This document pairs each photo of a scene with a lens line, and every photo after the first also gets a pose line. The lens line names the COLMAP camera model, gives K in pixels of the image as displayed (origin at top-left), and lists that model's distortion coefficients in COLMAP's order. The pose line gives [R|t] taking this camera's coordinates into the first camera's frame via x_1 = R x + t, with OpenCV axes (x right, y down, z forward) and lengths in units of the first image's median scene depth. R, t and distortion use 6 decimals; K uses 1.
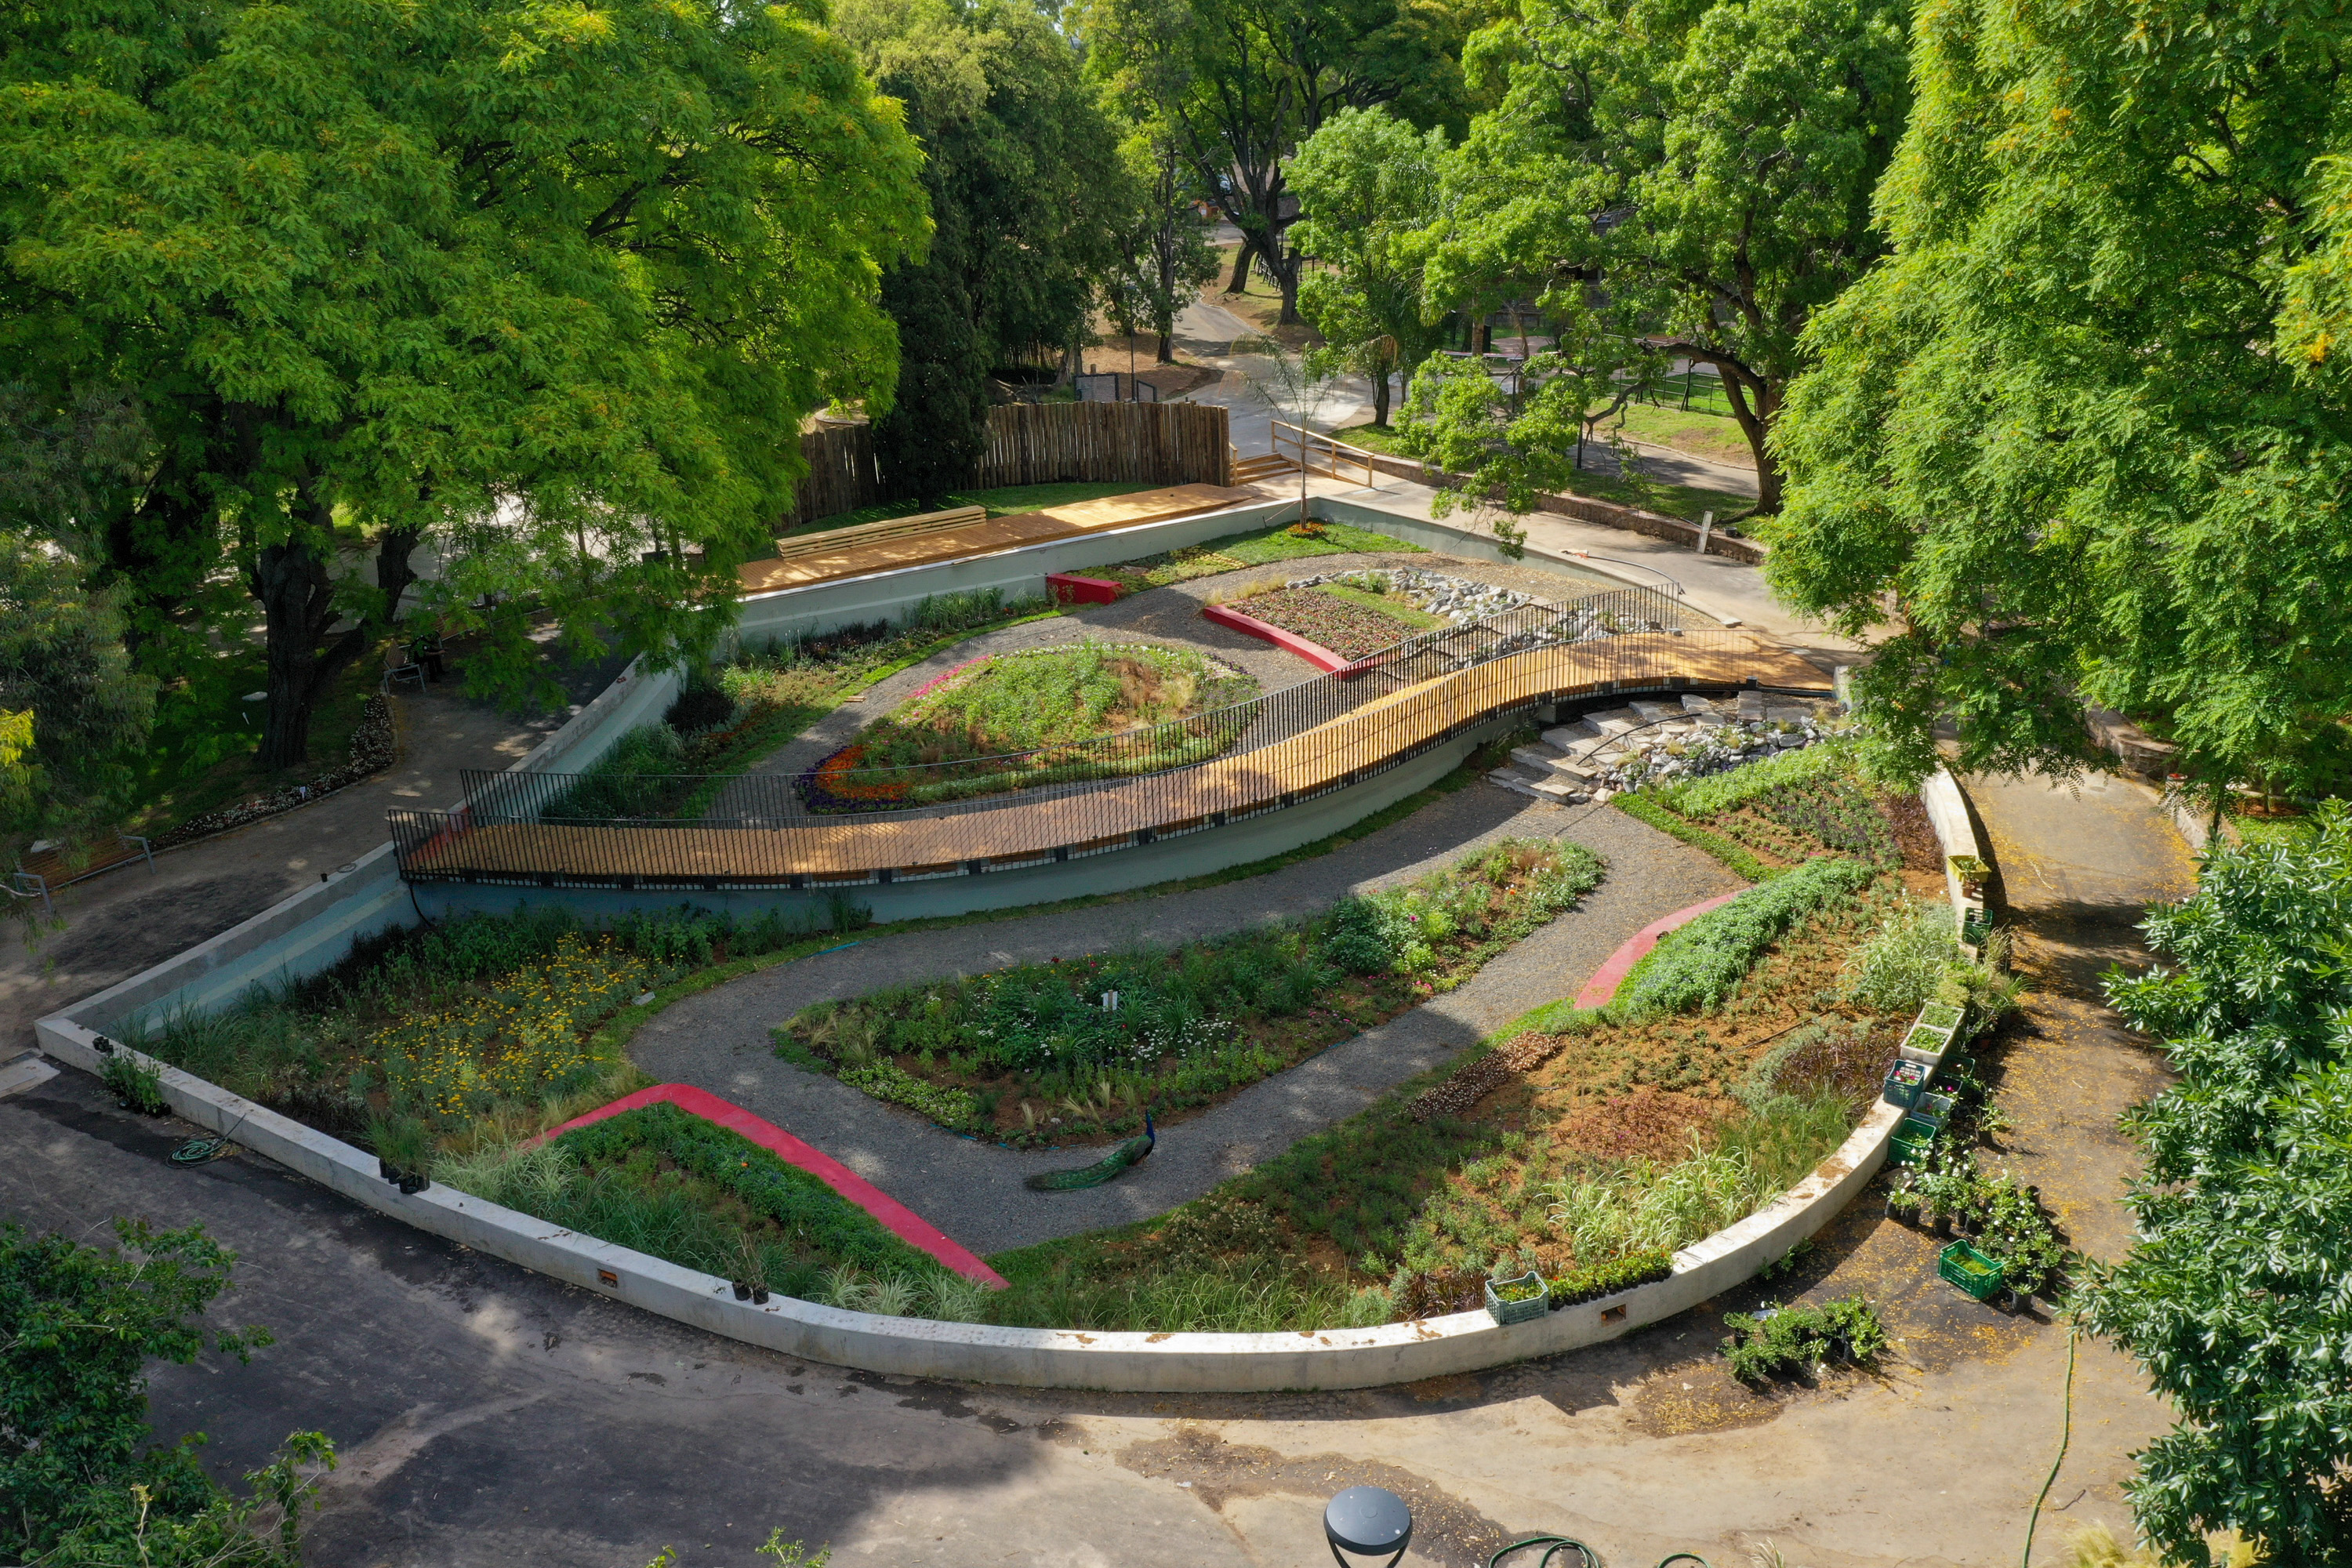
lens RADIAL K [[1818.2, 0, 1183.4], [0, 1818.2, 787.0], [0, 0, 1]] dist [0.003283, 0.001622]
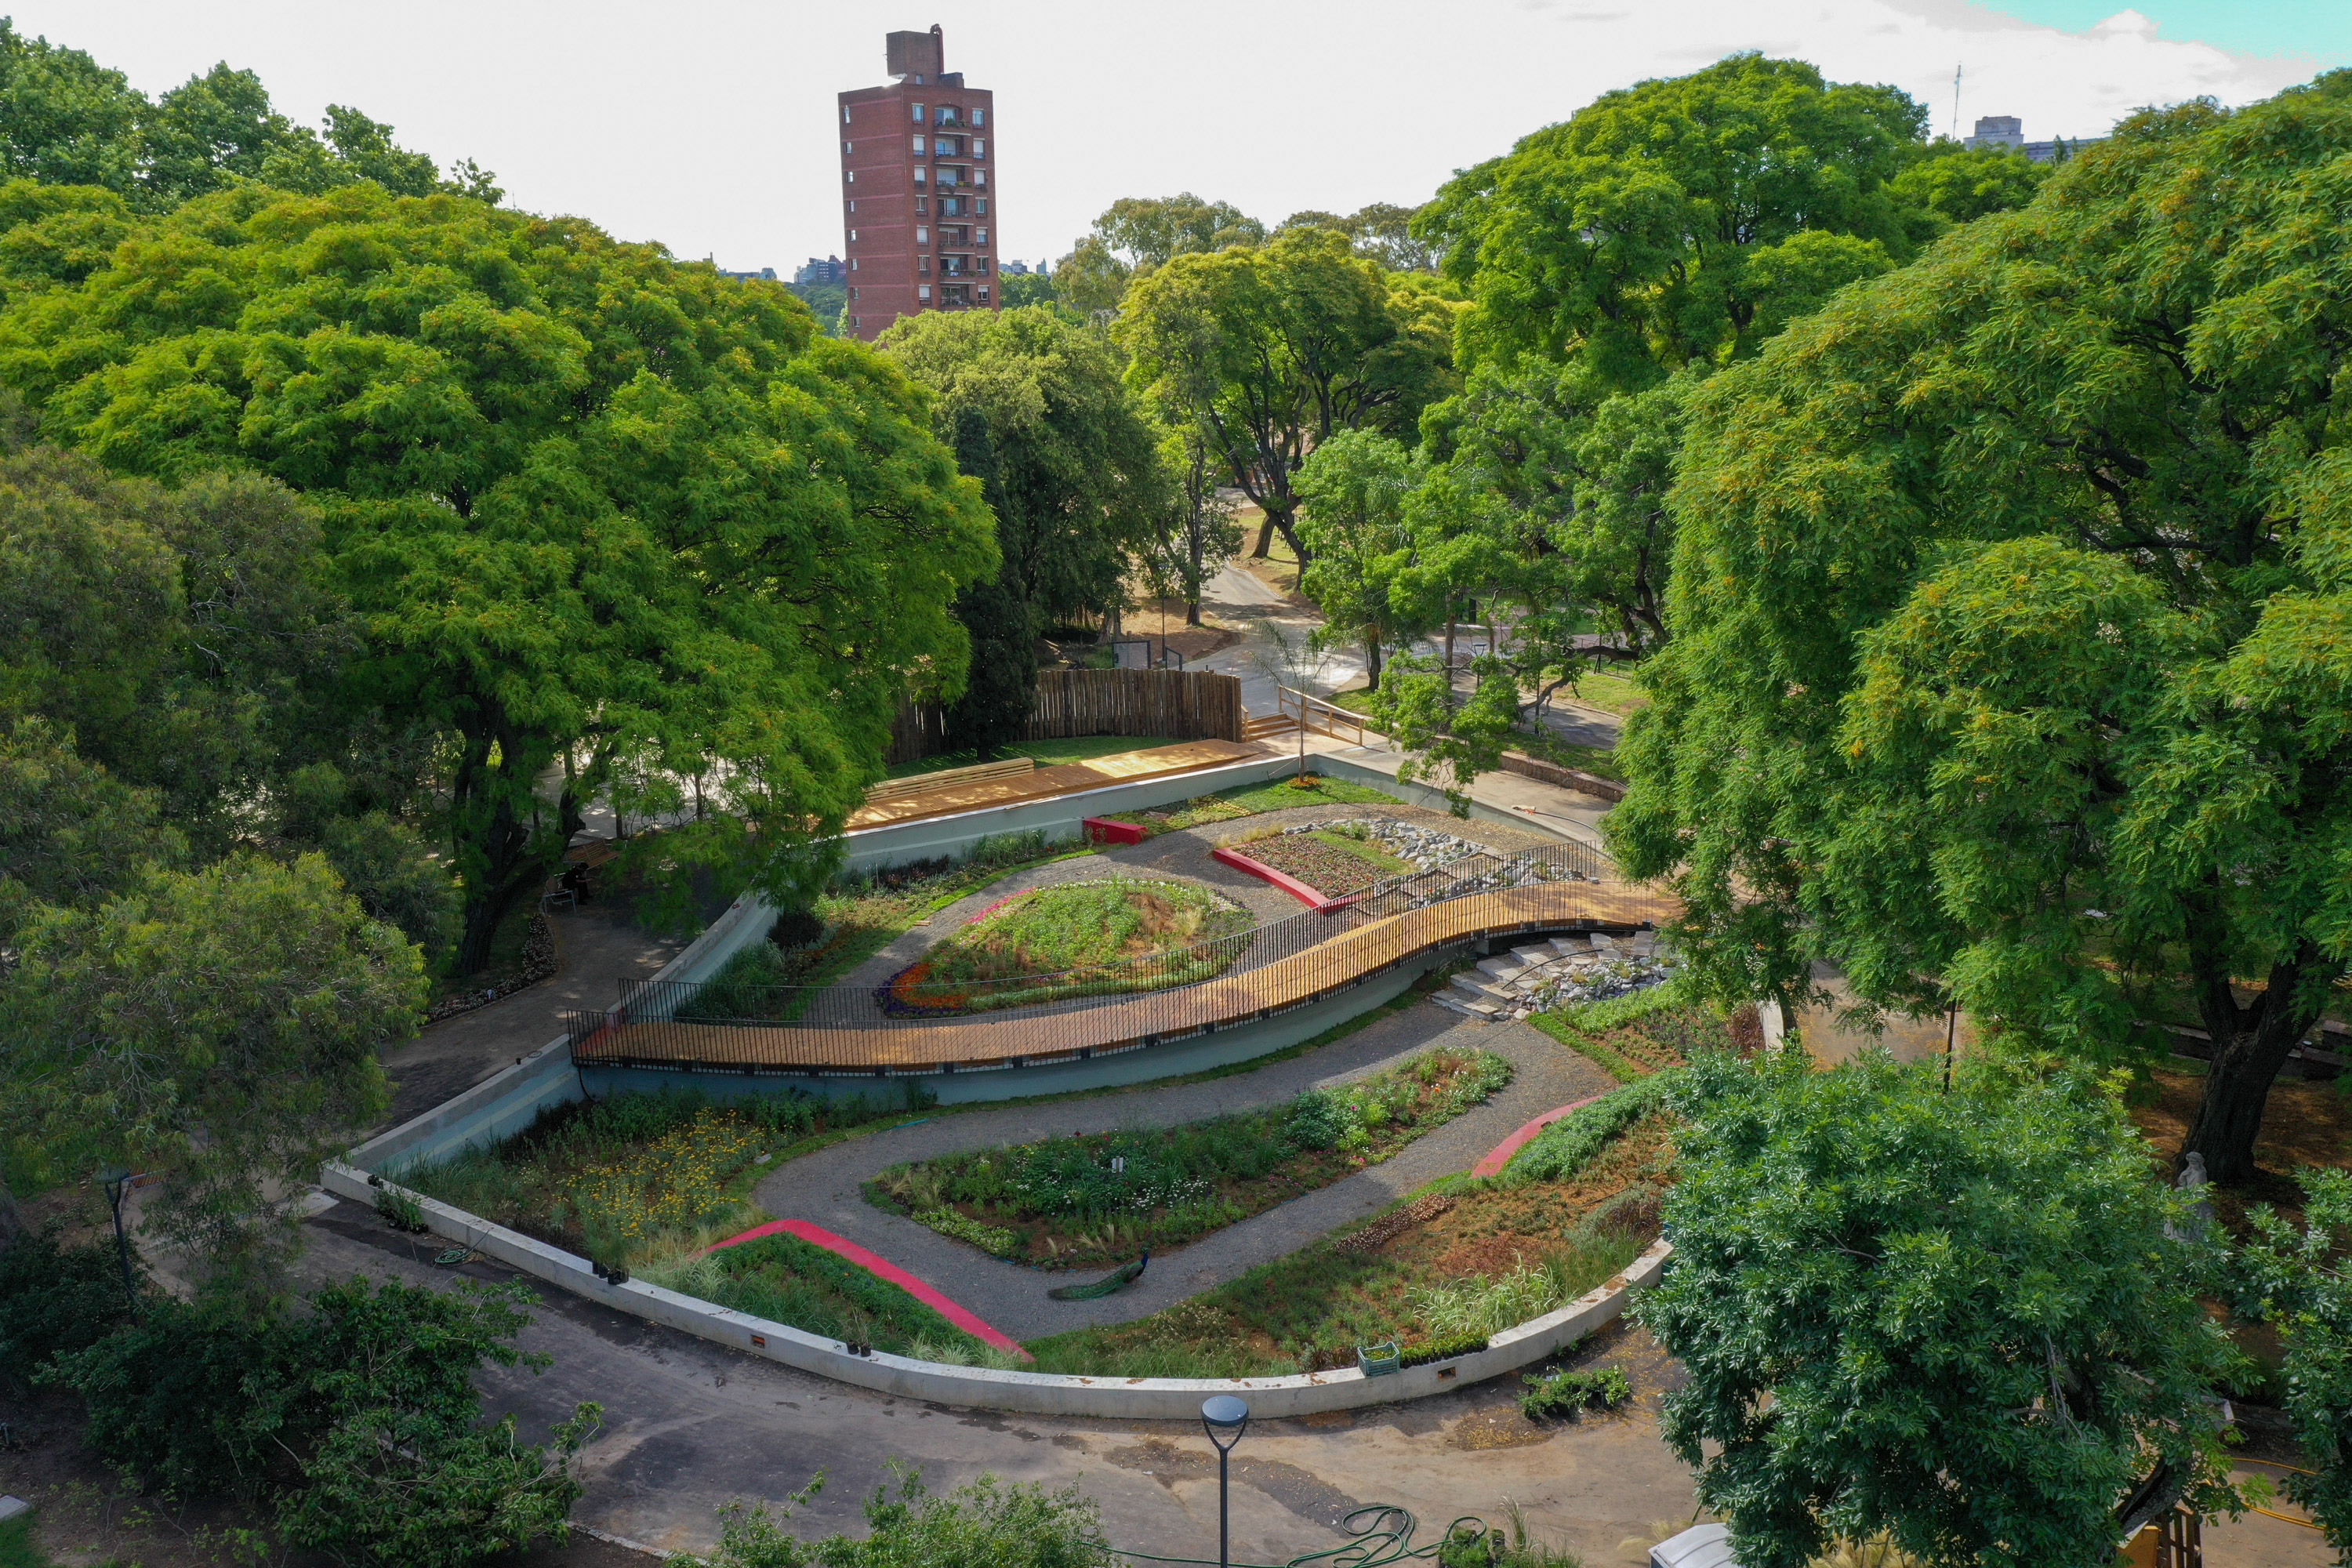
lens RADIAL K [[1818.2, 0, 1183.4], [0, 1818.2, 787.0], [0, 0, 1]] dist [0.003283, 0.001622]
pose [[0.999600, 0.014337, -0.024380, 0.030331], [-0.017014, 0.993405, -0.113388, -0.005377], [0.022594, 0.113758, 0.993252, -0.290924]]
